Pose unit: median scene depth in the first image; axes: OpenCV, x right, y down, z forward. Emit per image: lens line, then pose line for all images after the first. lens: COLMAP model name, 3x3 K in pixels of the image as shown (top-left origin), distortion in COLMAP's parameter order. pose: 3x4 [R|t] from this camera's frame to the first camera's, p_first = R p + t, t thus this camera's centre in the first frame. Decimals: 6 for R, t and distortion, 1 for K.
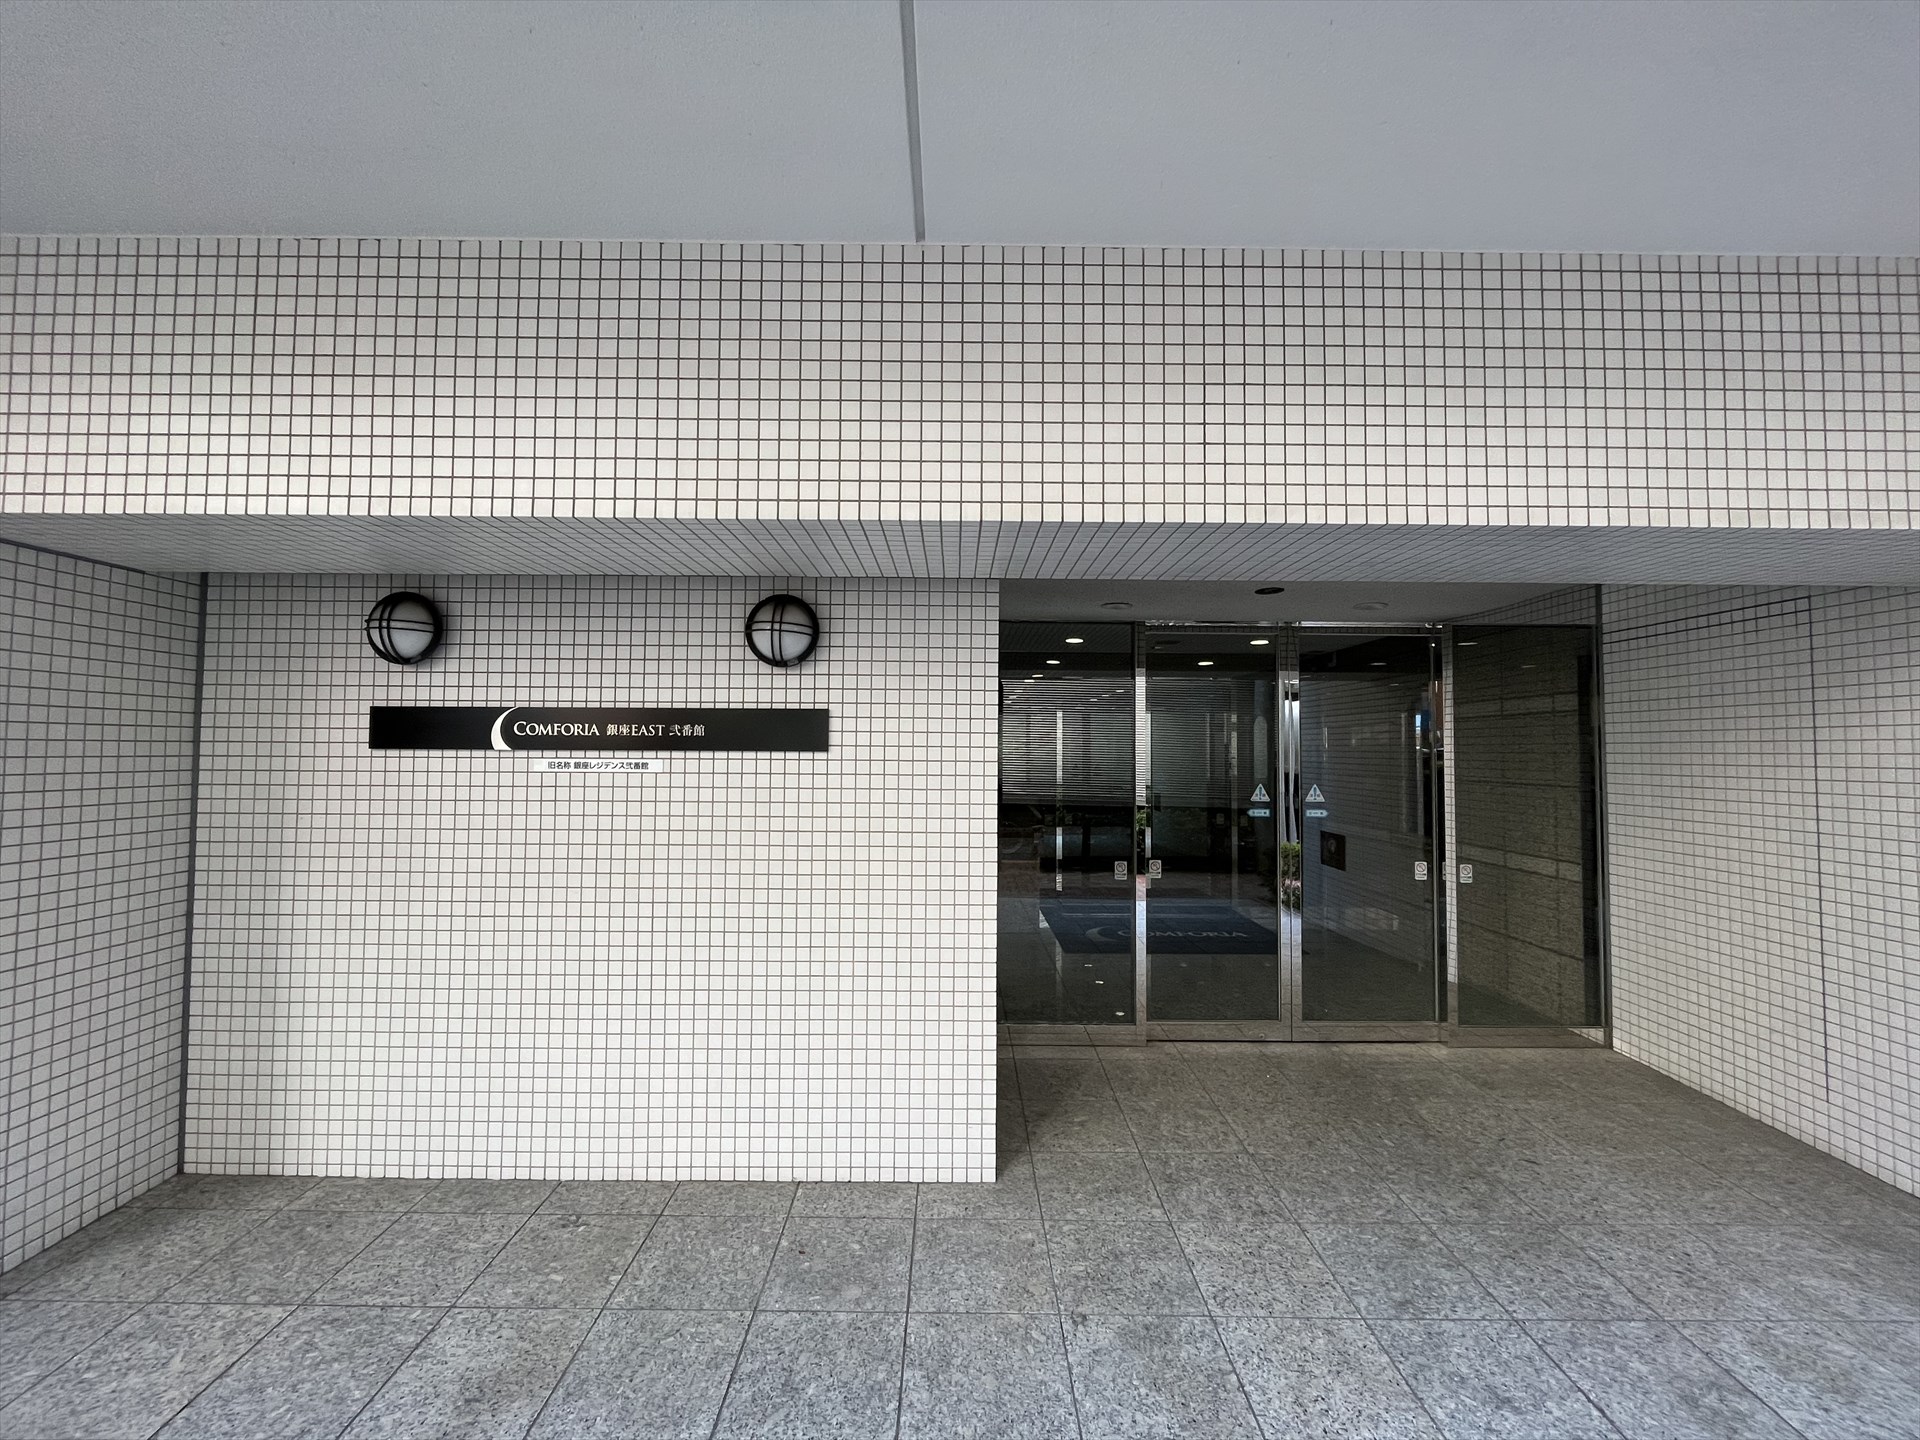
lens RADIAL K [[778.0, 0, 954.9], [0, 778.0, 721.7], [0, 0, 1]] dist [-0.003154, 0.000543]
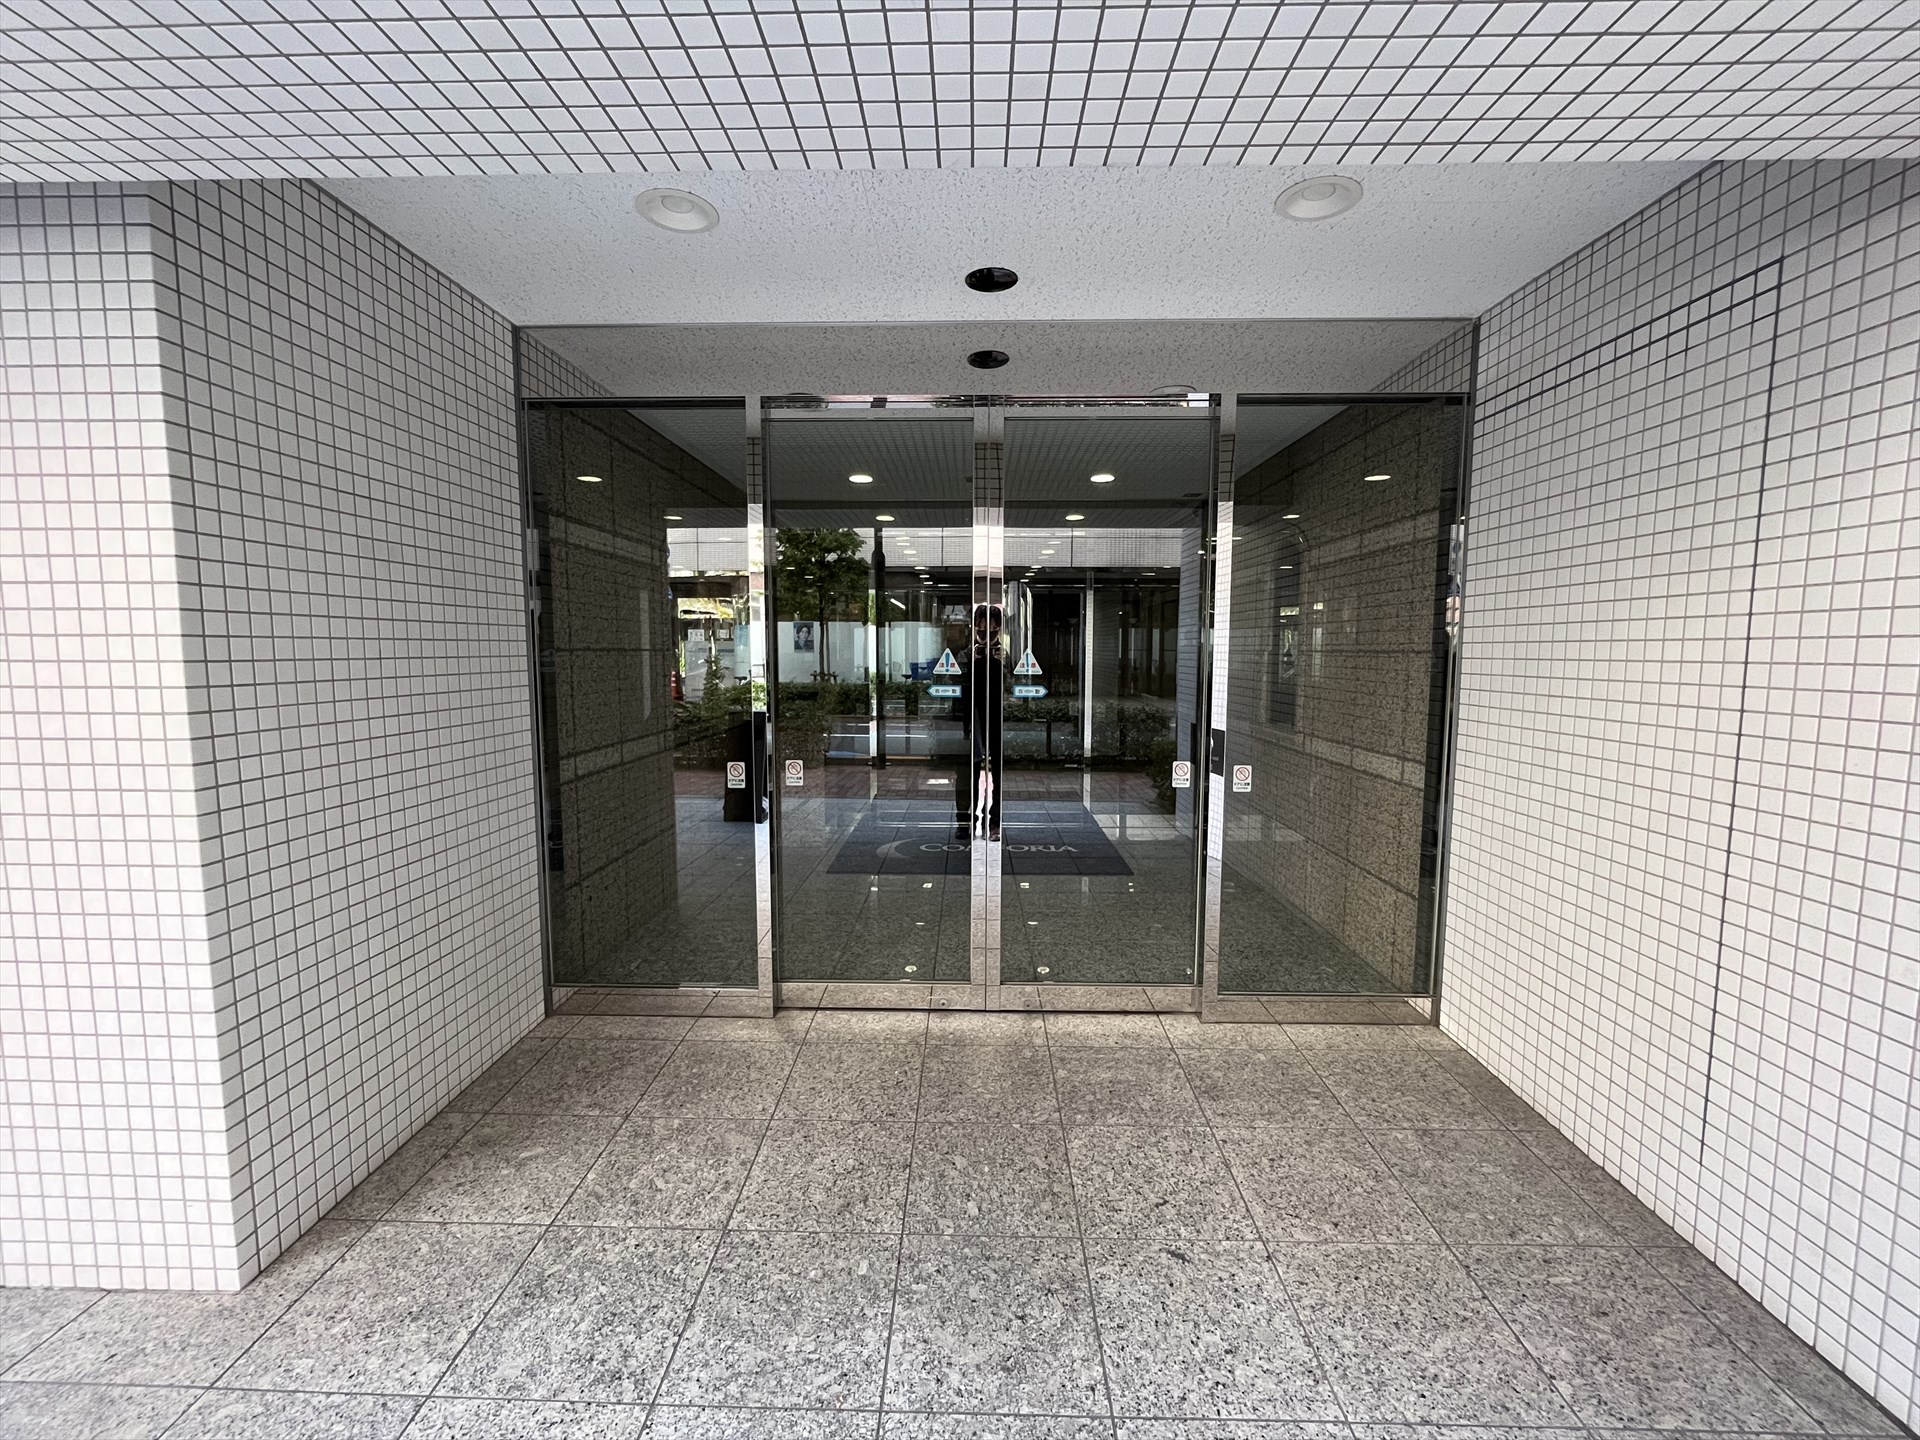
lens RADIAL K [[778.0, 0, 958.9], [0, 778.0, 719.9], [0, 0, 1]] dist [-0.003154, 0.000543]
pose [[0.999601, -0.003462, -0.028029, 0.508277], [0.006992, 0.991896, 0.126858, 0.067505], [0.027362, -0.127003, 0.991525, 0.387911]]
